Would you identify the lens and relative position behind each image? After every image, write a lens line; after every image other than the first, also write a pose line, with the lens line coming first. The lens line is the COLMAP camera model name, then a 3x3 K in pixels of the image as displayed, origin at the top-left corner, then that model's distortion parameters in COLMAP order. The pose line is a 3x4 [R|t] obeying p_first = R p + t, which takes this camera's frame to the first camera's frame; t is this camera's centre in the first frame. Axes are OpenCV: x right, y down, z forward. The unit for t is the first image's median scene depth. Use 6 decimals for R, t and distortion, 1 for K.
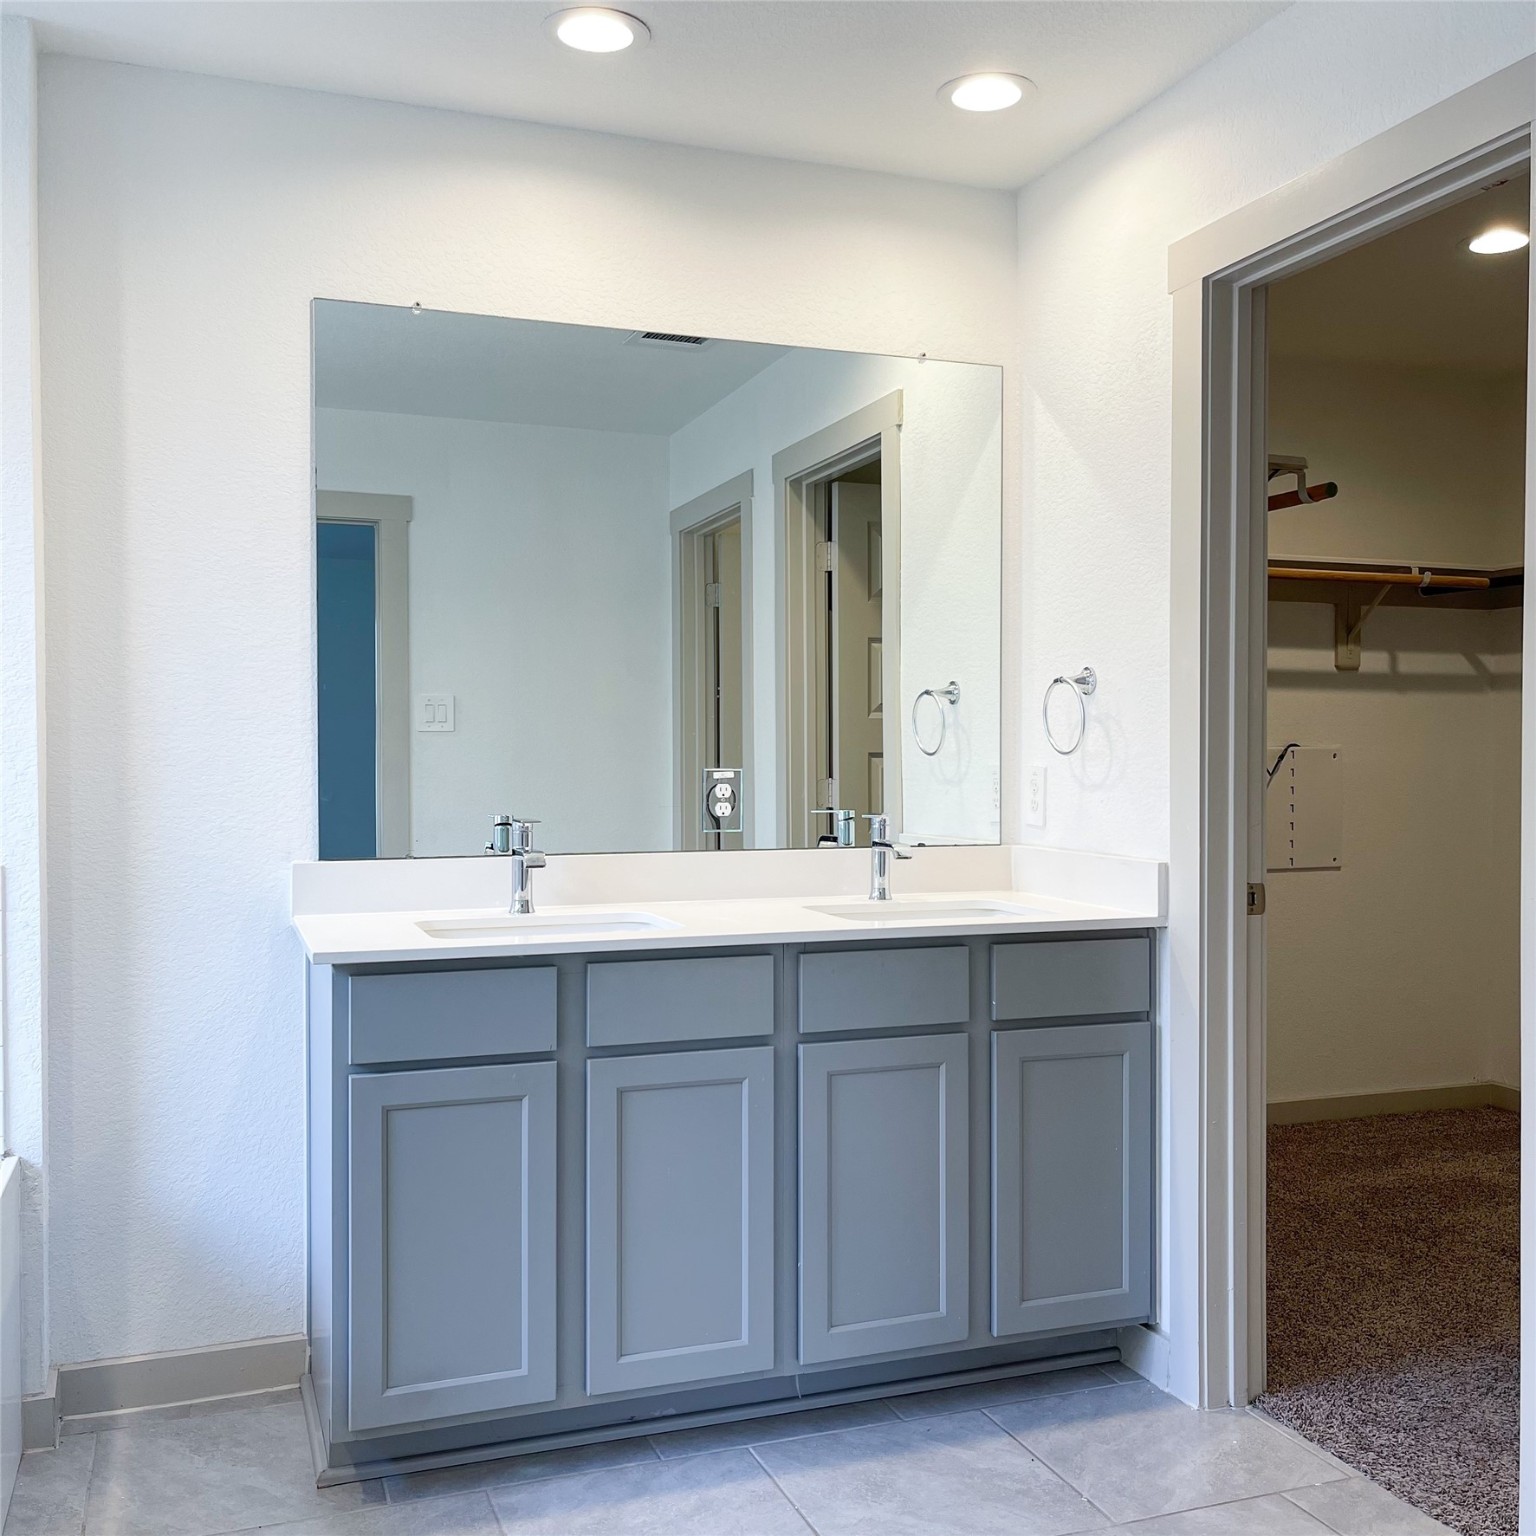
lens RADIAL K [[1556.9, 0, 760.9], [0, 1556.9, 769.7], [0, 0, 1]] dist [0.017855, 0.000000]
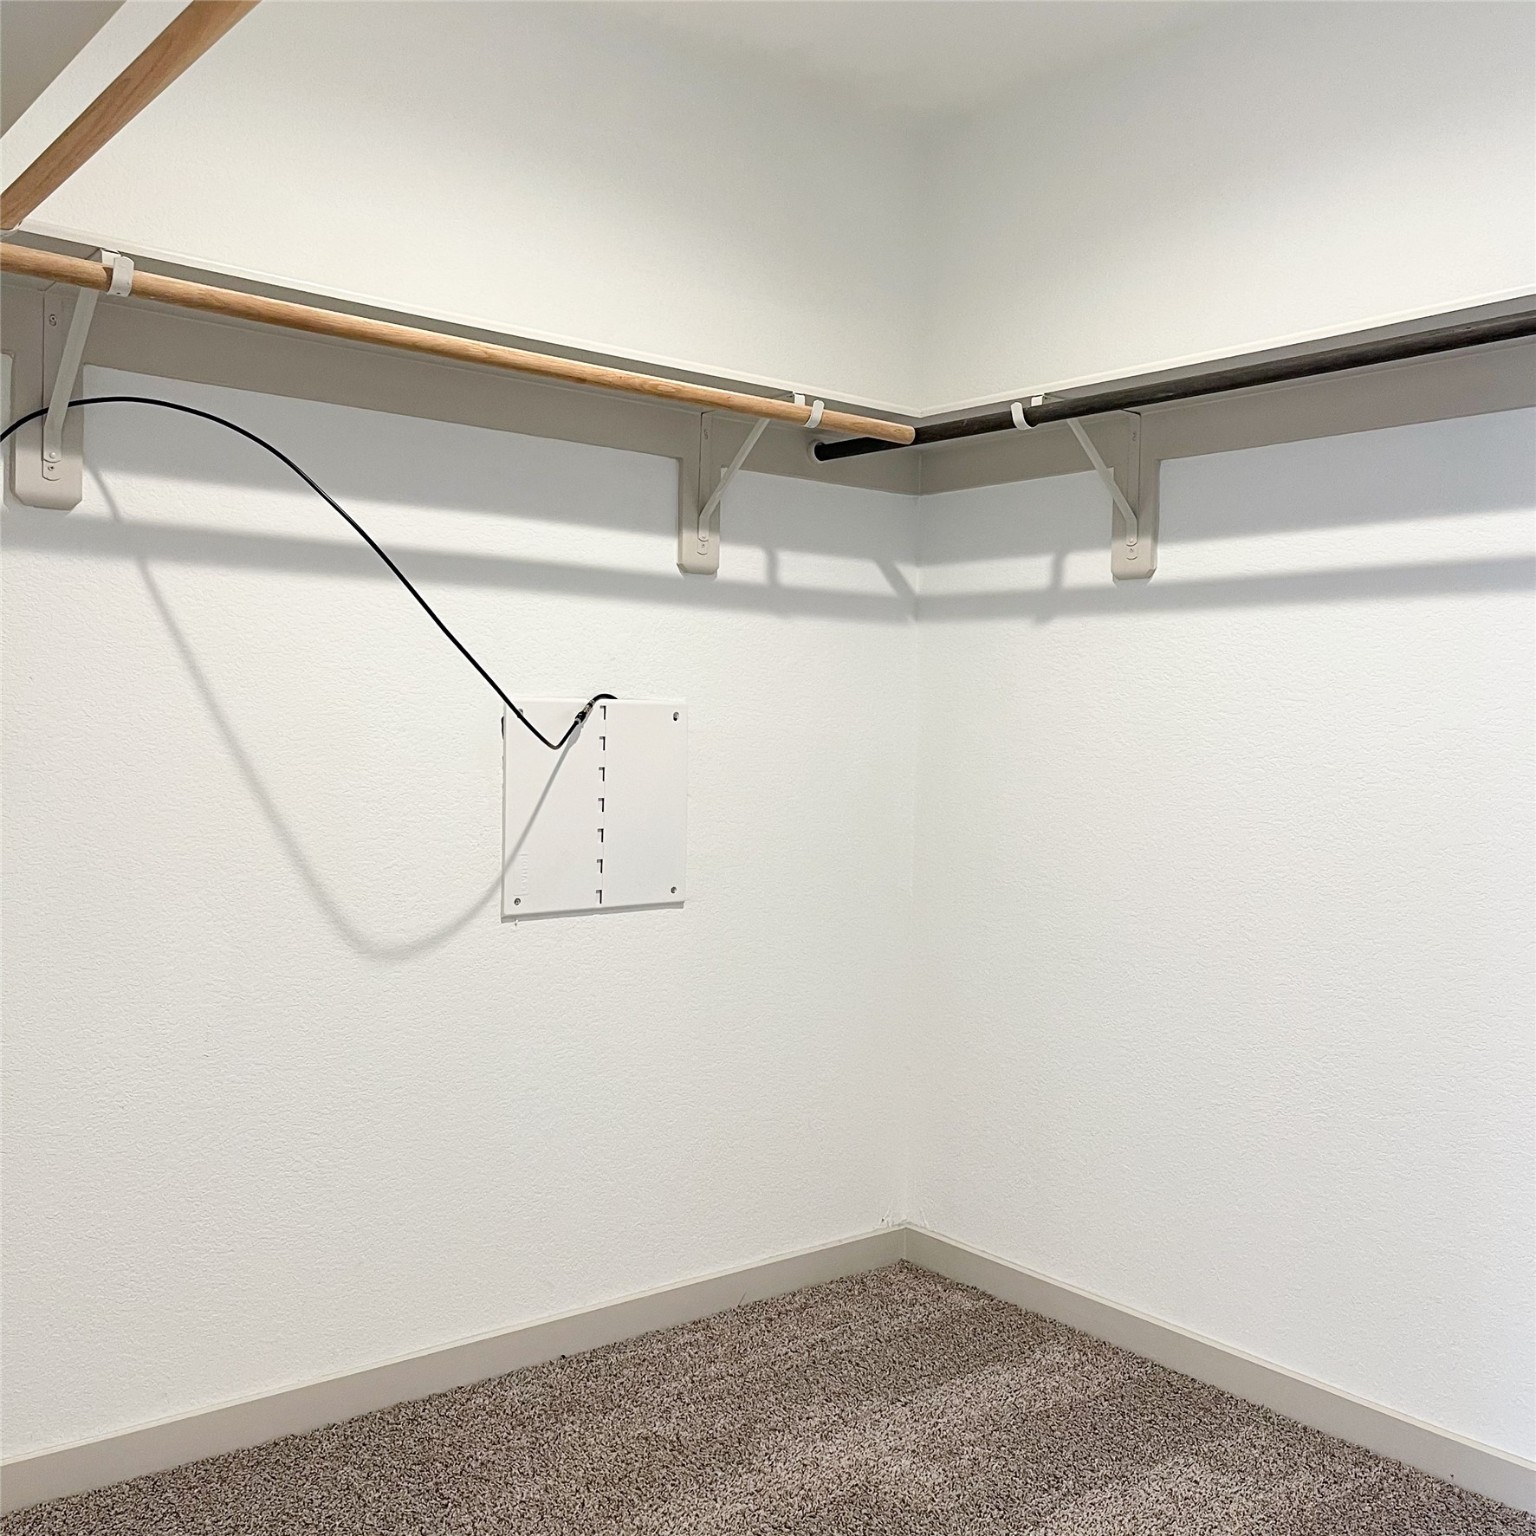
lens RADIAL K [[1556.9, 0, 772.5], [0, 1556.9, 766.5], [0, 0, 1]] dist [0.017855, 0.000000]
pose [[0.942079, 0.007524, 0.335306, 0.192209], [-0.013375, 0.999796, 0.015145, 0.000754], [-0.335123, -0.018752, 0.941988, 0.403946]]
